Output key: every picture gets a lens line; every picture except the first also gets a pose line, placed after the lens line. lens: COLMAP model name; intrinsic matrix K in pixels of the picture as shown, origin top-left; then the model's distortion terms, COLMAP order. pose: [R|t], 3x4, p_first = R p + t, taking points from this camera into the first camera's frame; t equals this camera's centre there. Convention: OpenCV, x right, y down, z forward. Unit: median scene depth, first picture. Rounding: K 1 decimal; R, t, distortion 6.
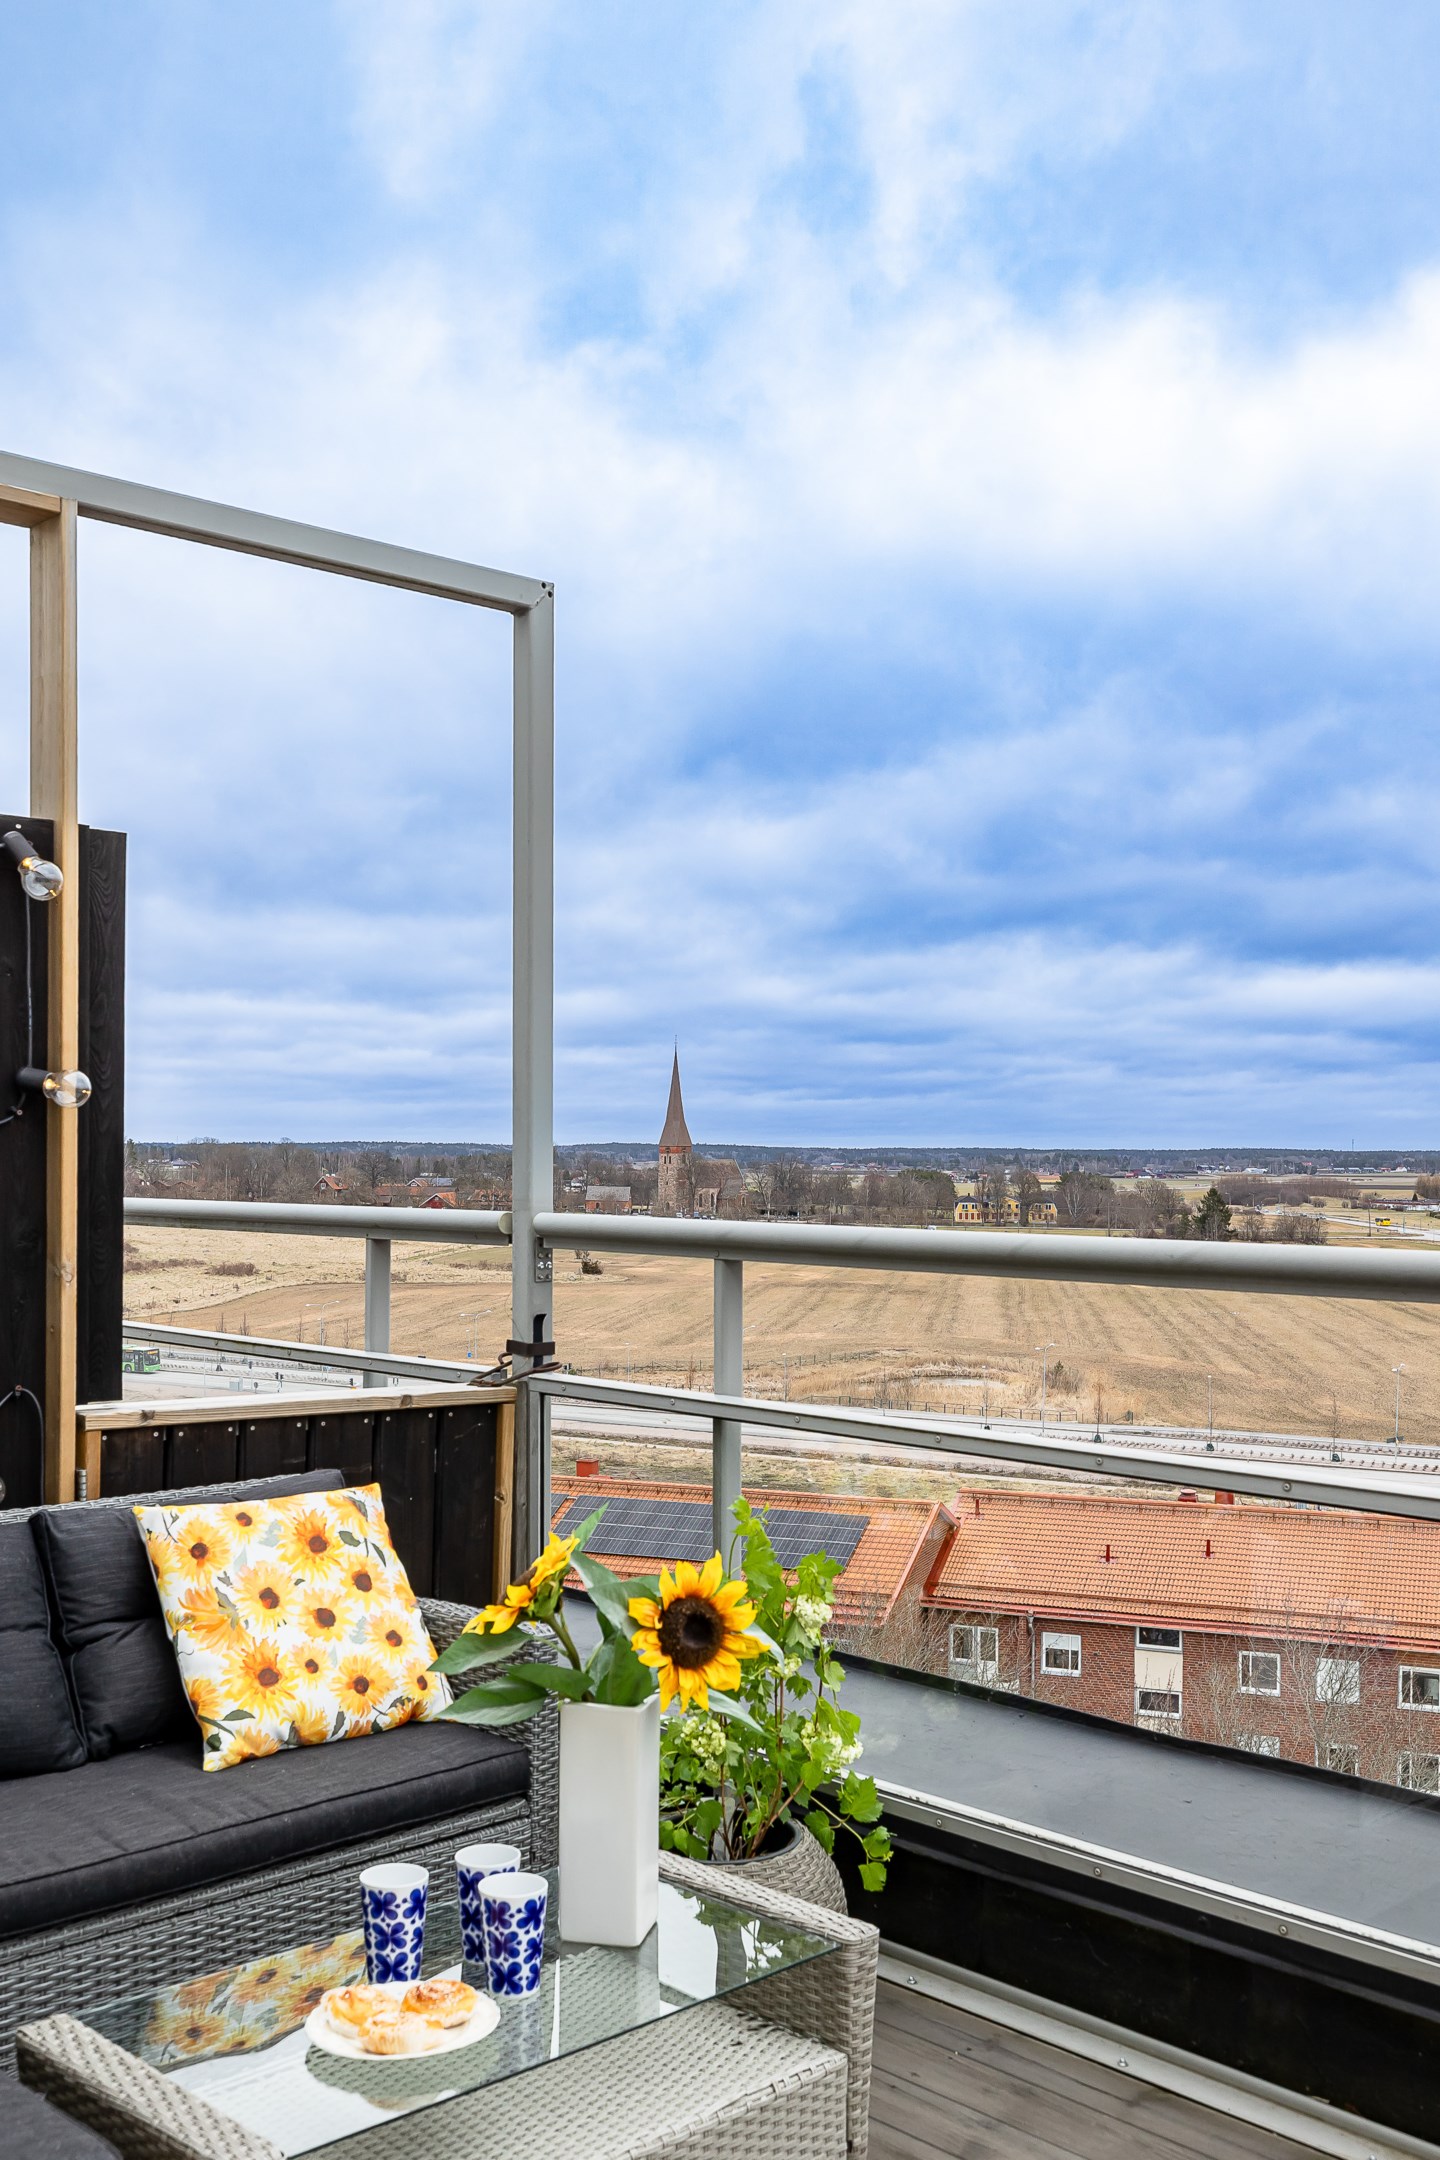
lens RADIAL K [[2096.2, 0, 762.9], [0, 2096.2, 1176.5], [0, 0, 1]] dist [0.000526, 0.000000]
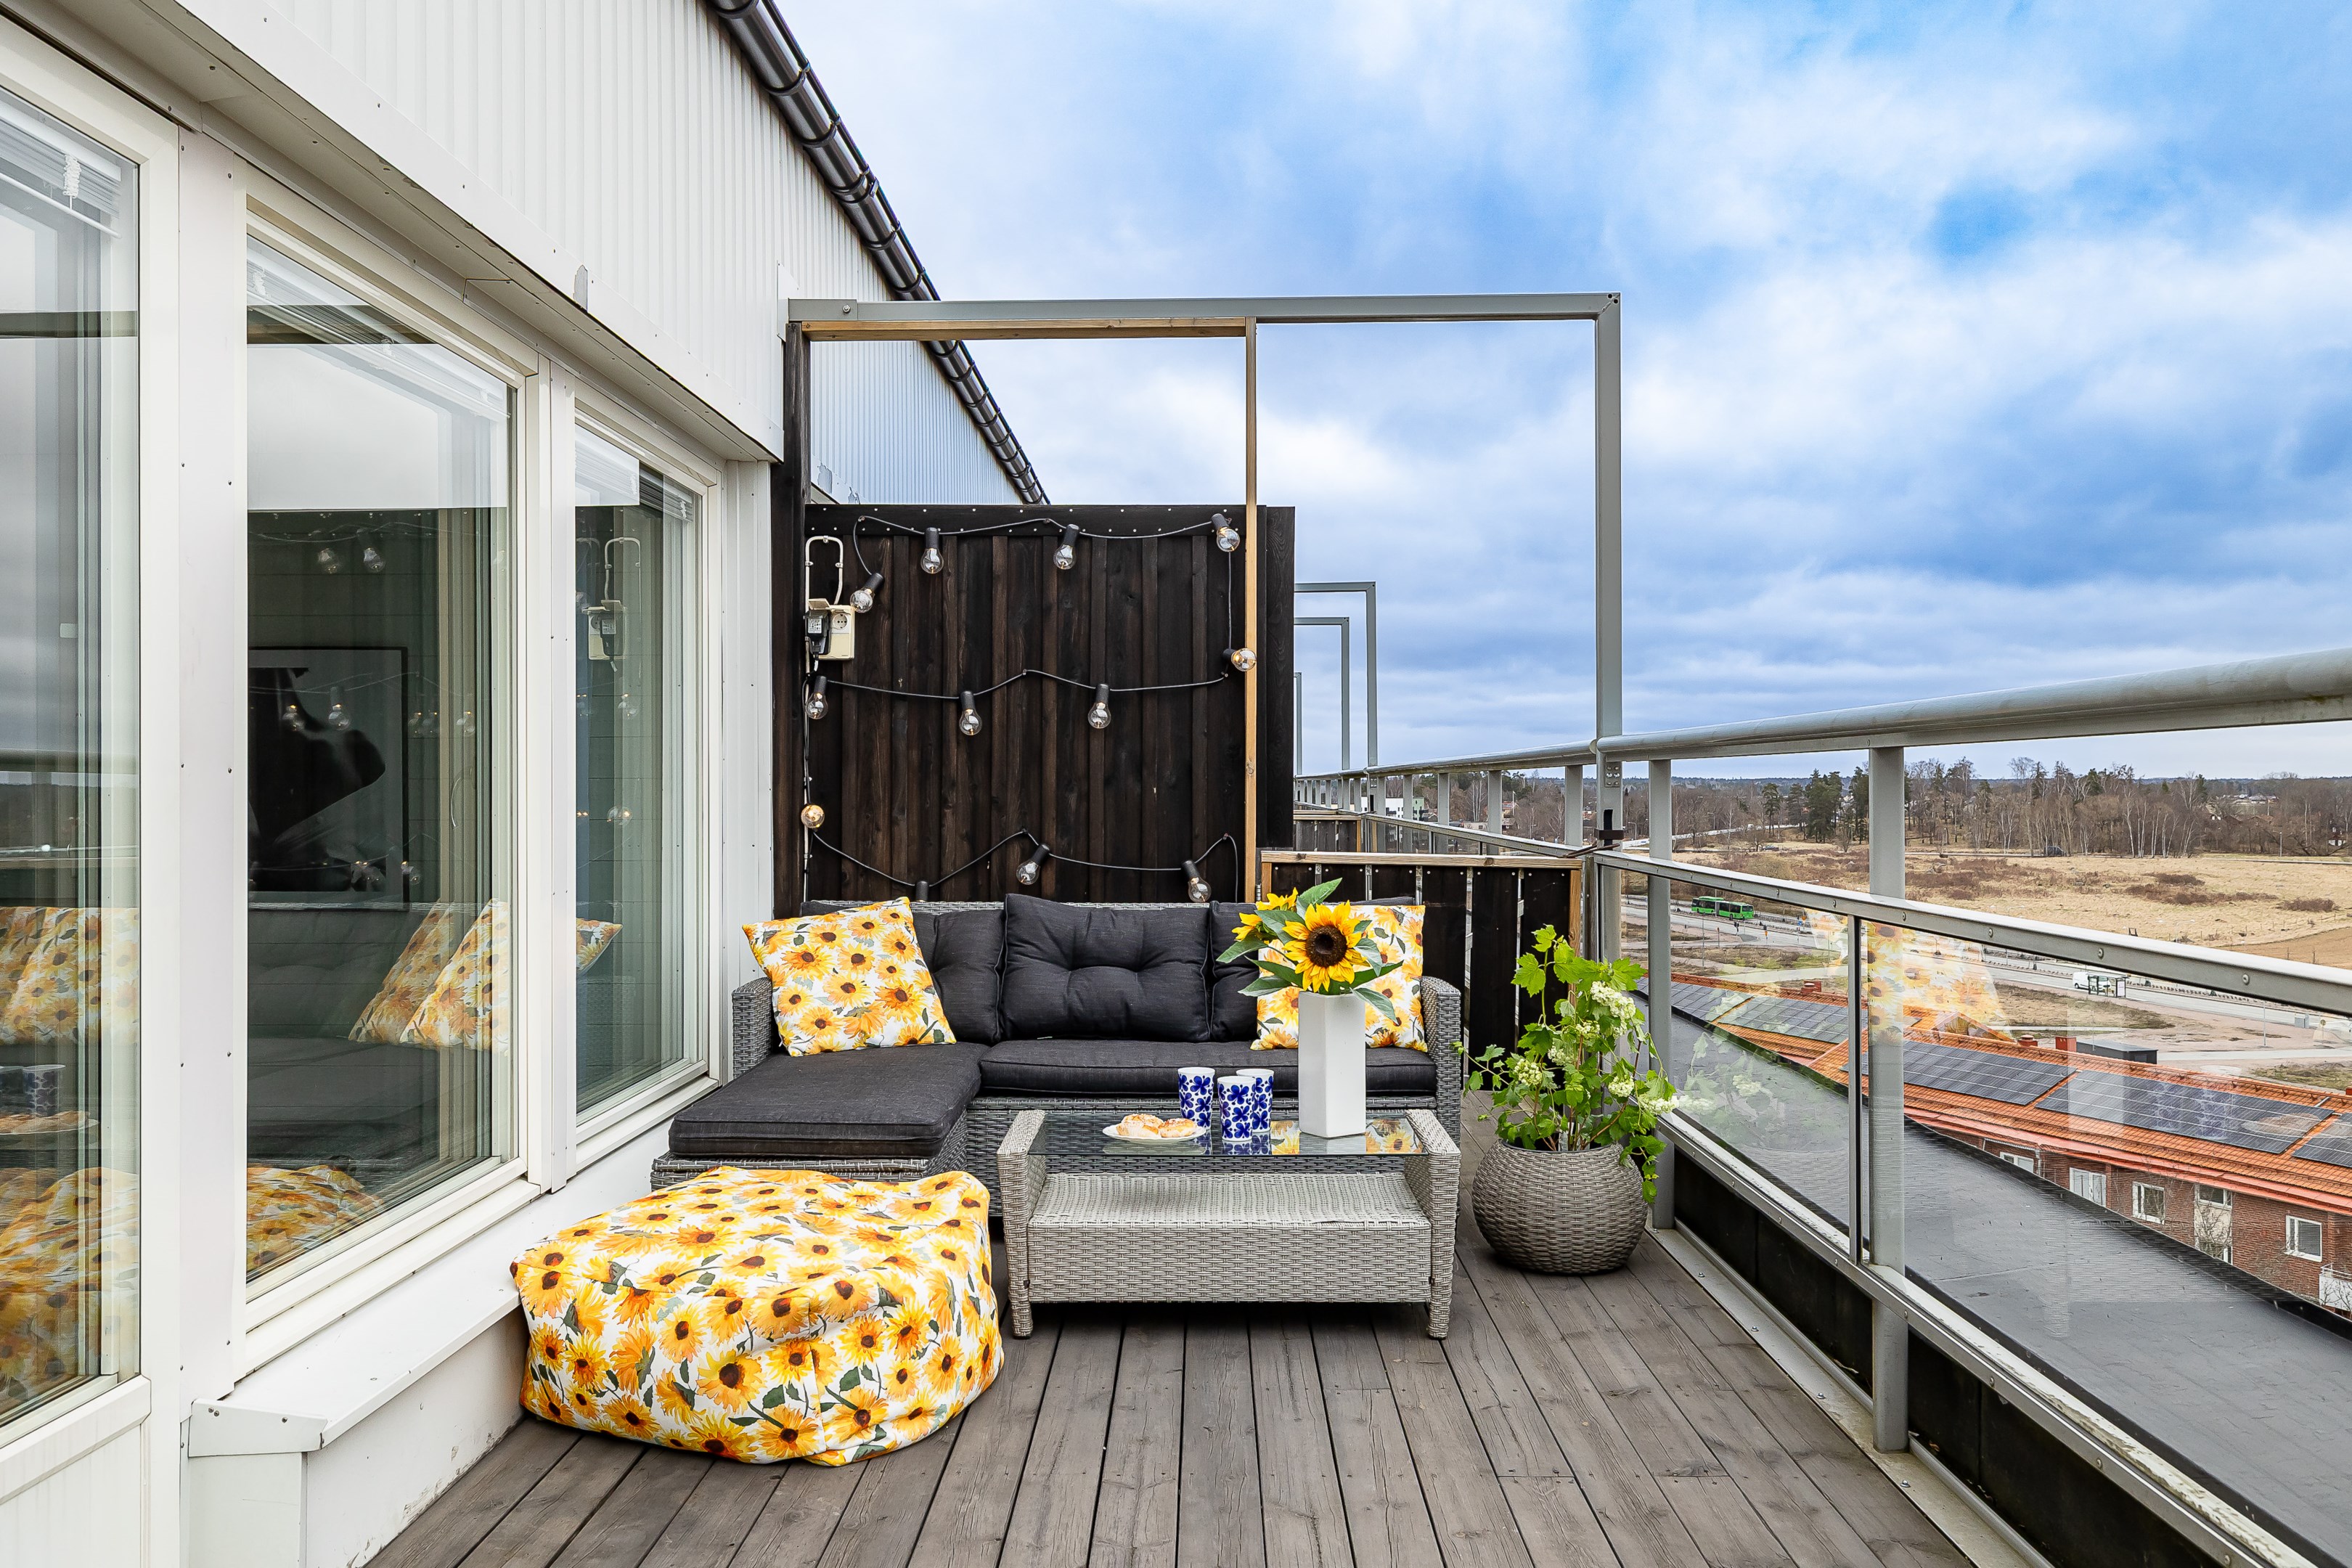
lens RADIAL K [[1880.5, 0, 1172.0], [0, 1880.5, 790.3], [0, 0, 1]] dist [0.011791, -0.001989]
pose [[0.696889, -0.009512, -0.717116, 0.716003], [0.000605, 0.999919, -0.012676, 0.082035], [0.717179, 0.008400, 0.696839, -0.109627]]
